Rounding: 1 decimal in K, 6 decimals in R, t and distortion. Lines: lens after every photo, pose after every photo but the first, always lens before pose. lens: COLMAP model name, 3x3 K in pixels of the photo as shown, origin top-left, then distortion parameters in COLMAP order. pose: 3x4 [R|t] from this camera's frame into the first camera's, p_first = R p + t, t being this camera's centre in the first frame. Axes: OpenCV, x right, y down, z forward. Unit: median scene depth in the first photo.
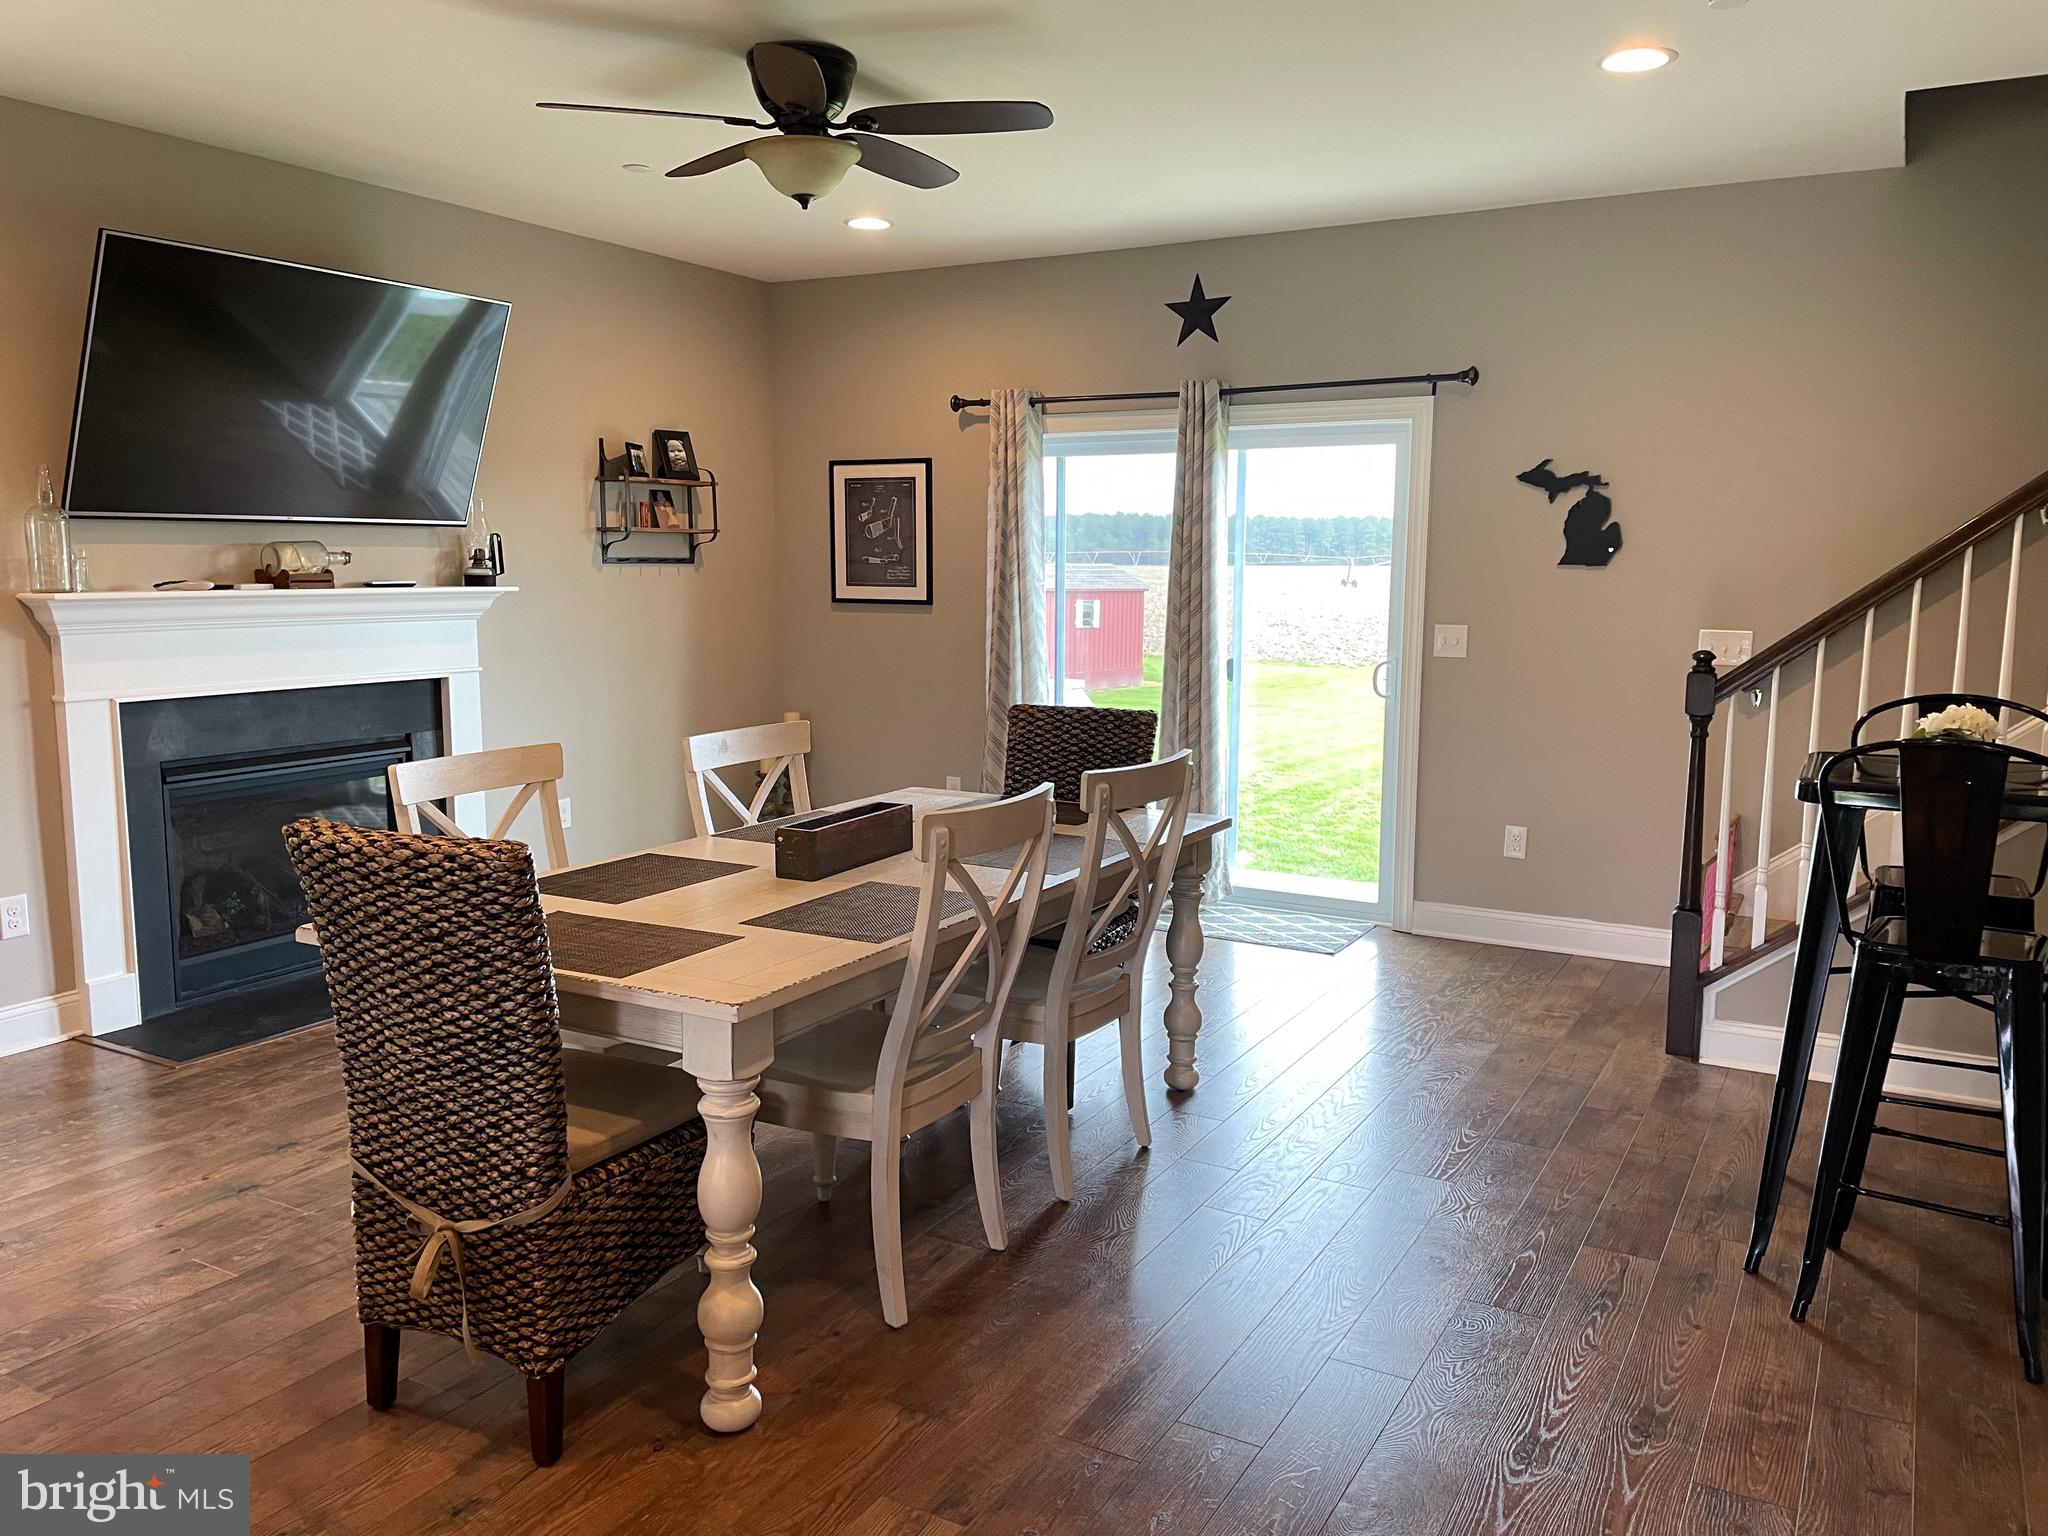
lens RADIAL K [[1545.8, 0, 1021.3], [0, 1545.8, 759.5], [0, 0, 1]] dist [0.064074, -0.078005]
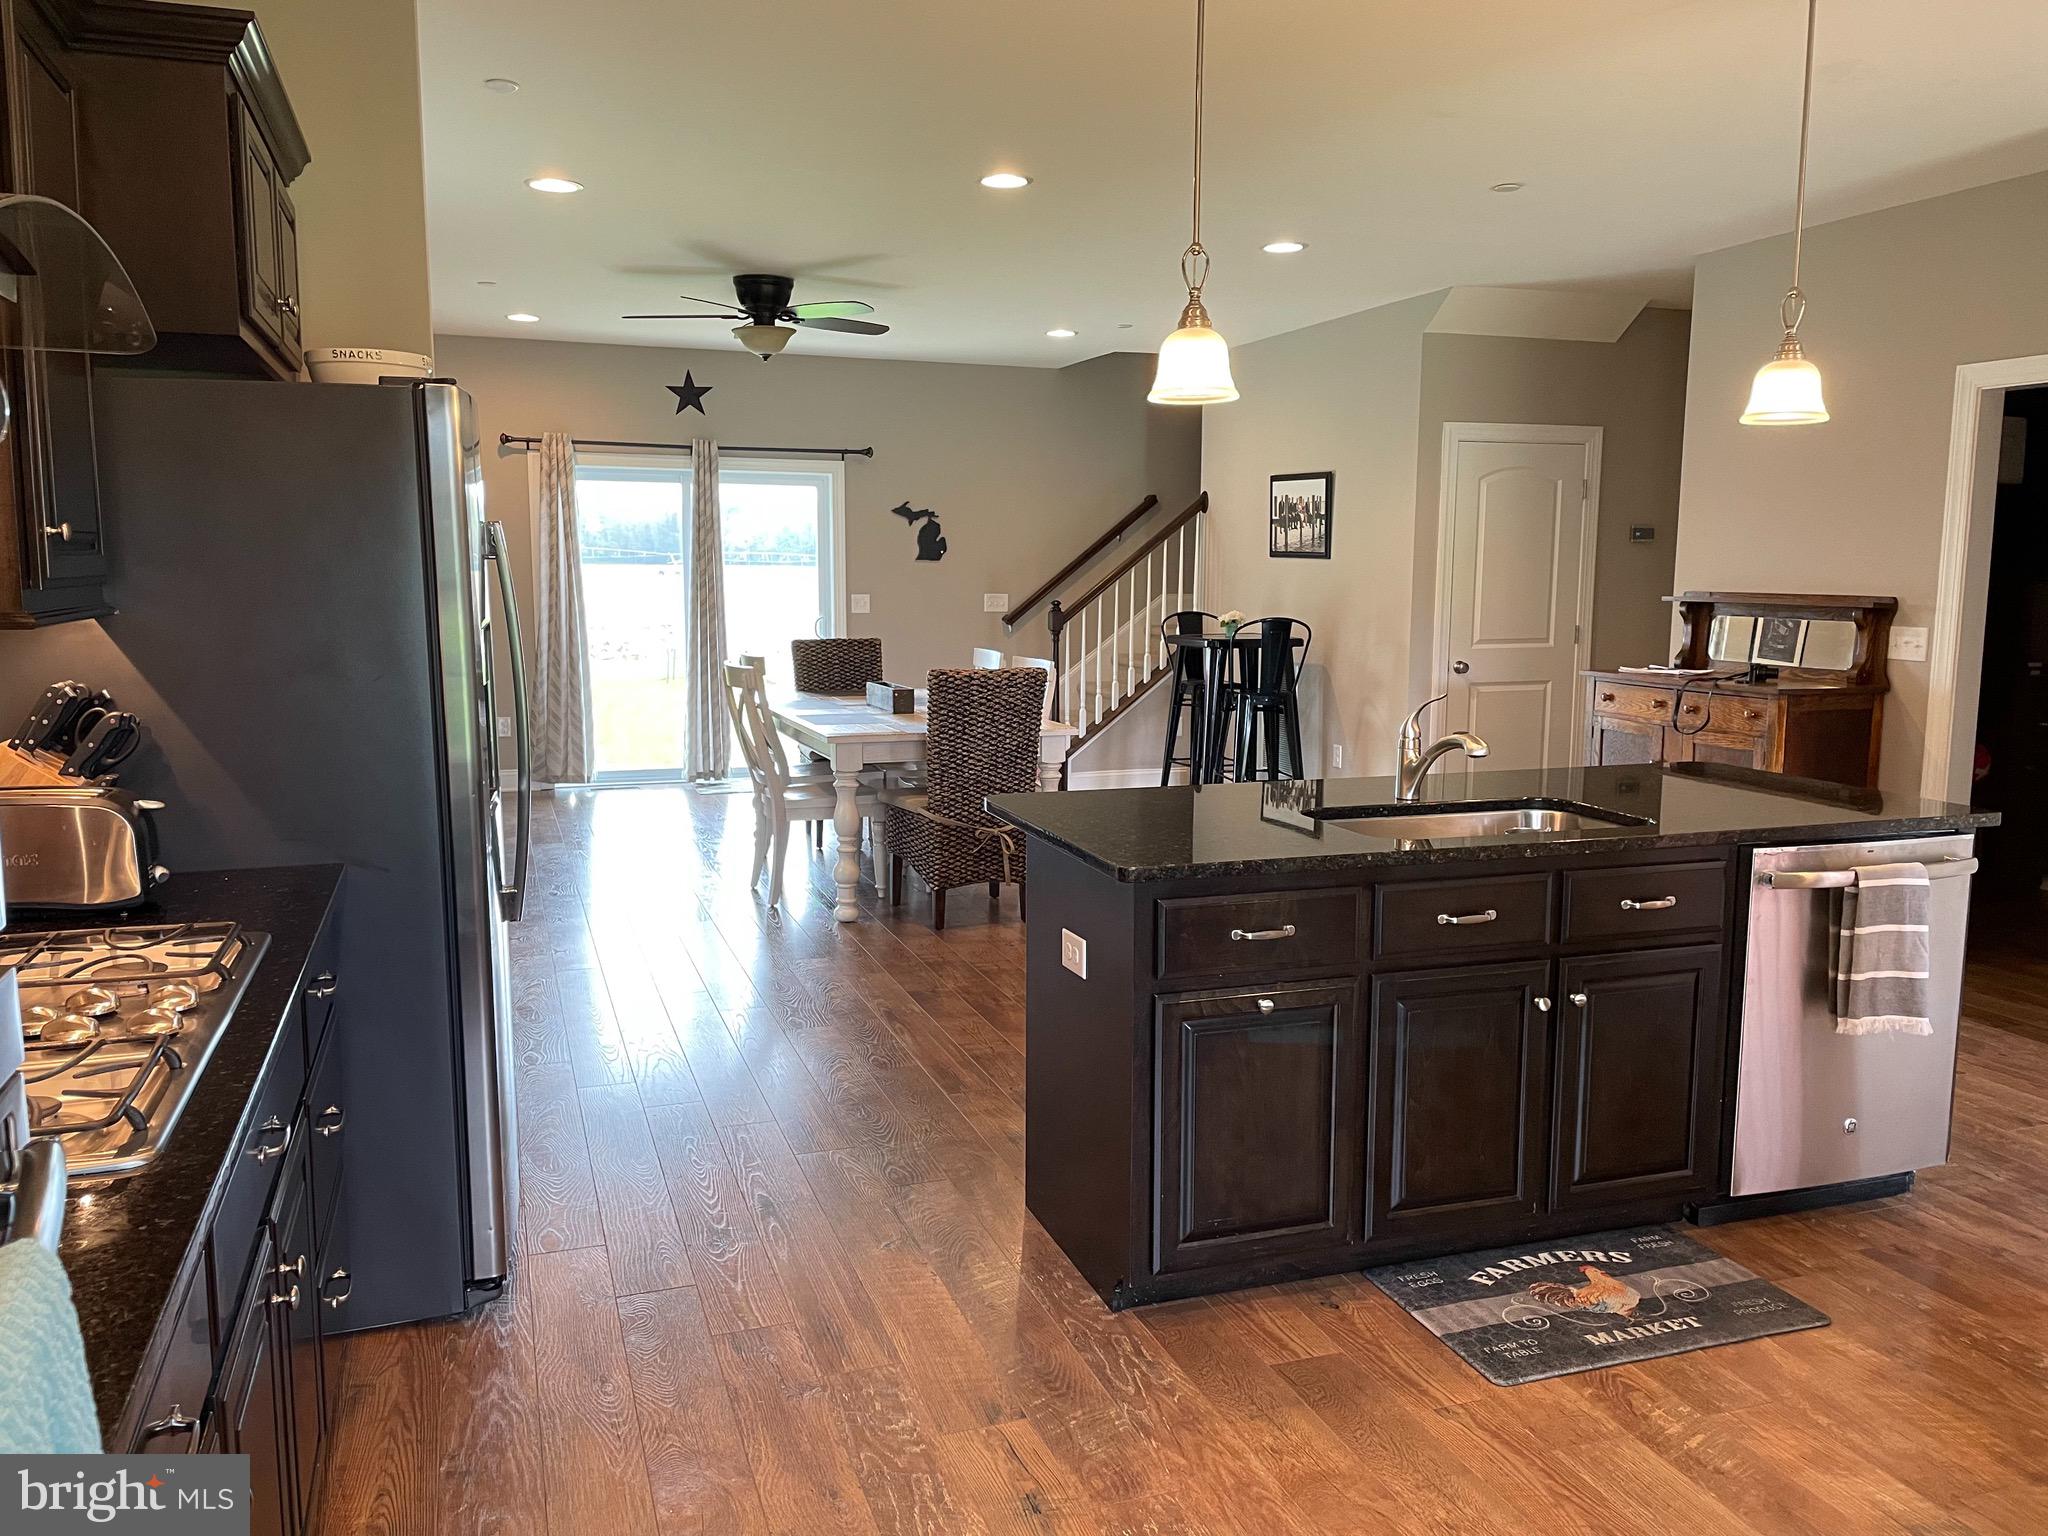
lens RADIAL K [[1545.8, 0, 1030.9], [0, 1545.8, 766.0], [0, 0, 1]] dist [0.064074, -0.078005]
pose [[0.653058, -0.100900, 0.750556, -0.857547], [0.093678, 0.994236, 0.052150, 0.029530], [-0.751492, 0.036254, 0.658746, -0.255196]]
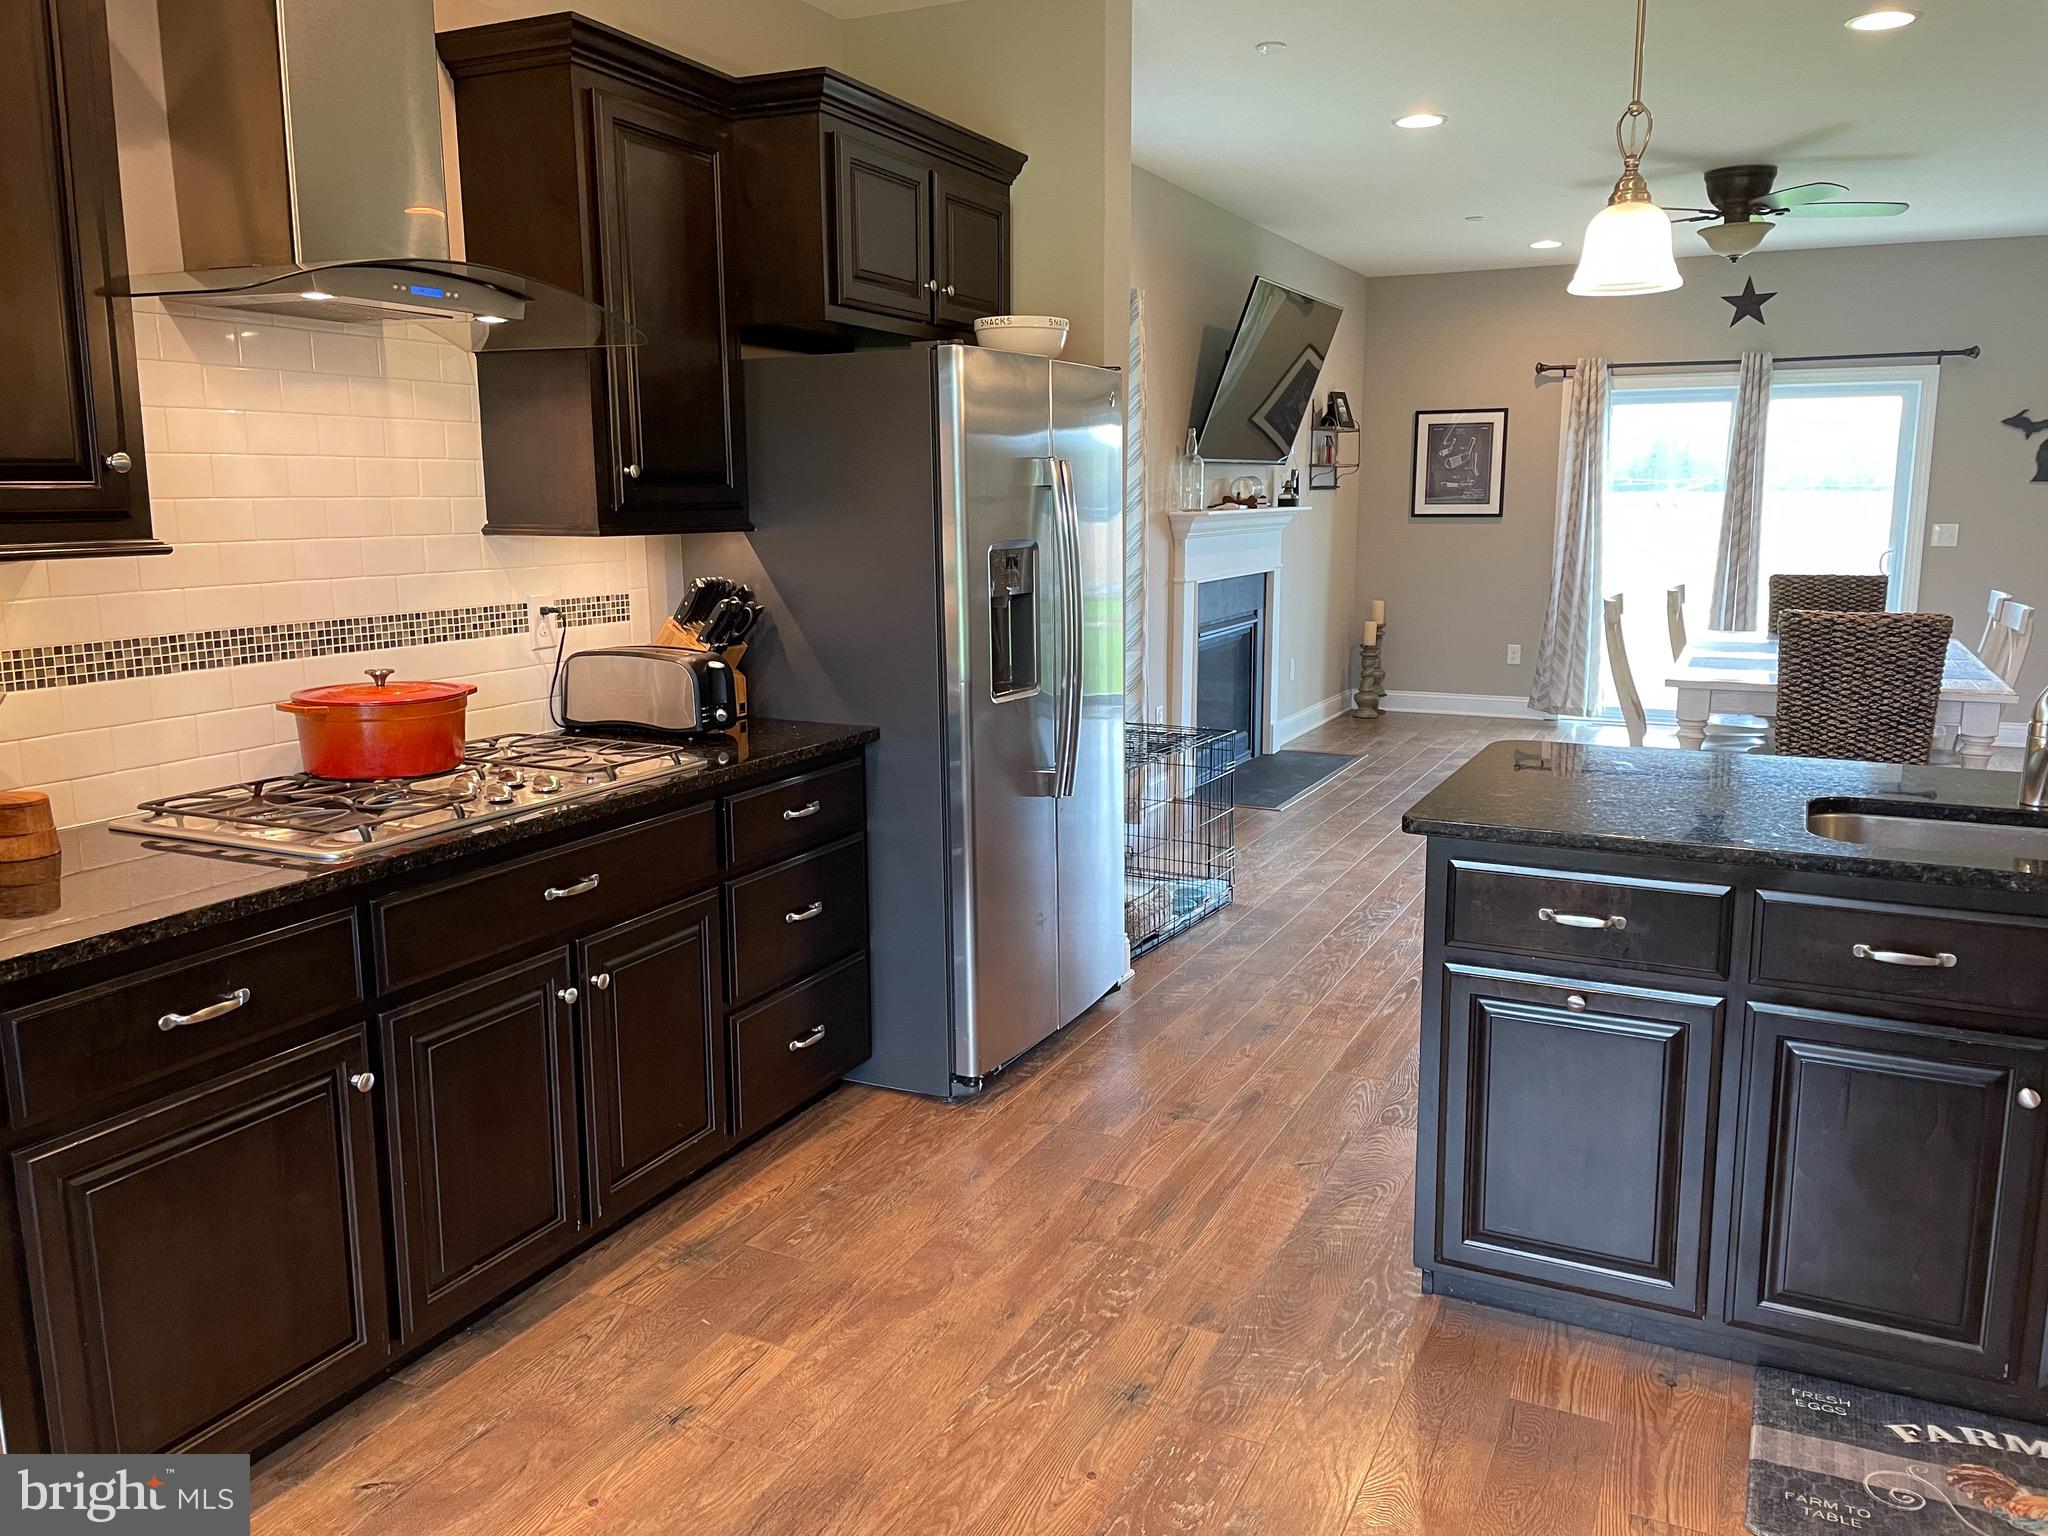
lens RADIAL K [[1545.8, 0, 1020.8], [0, 1545.8, 763.5], [0, 0, 1]] dist [0.064074, -0.078005]
pose [[0.997911, -0.020068, 0.061414, -0.636798], [0.017146, 0.998713, 0.047739, 0.048787], [-0.062293, -0.046586, 0.996970, -0.387379]]
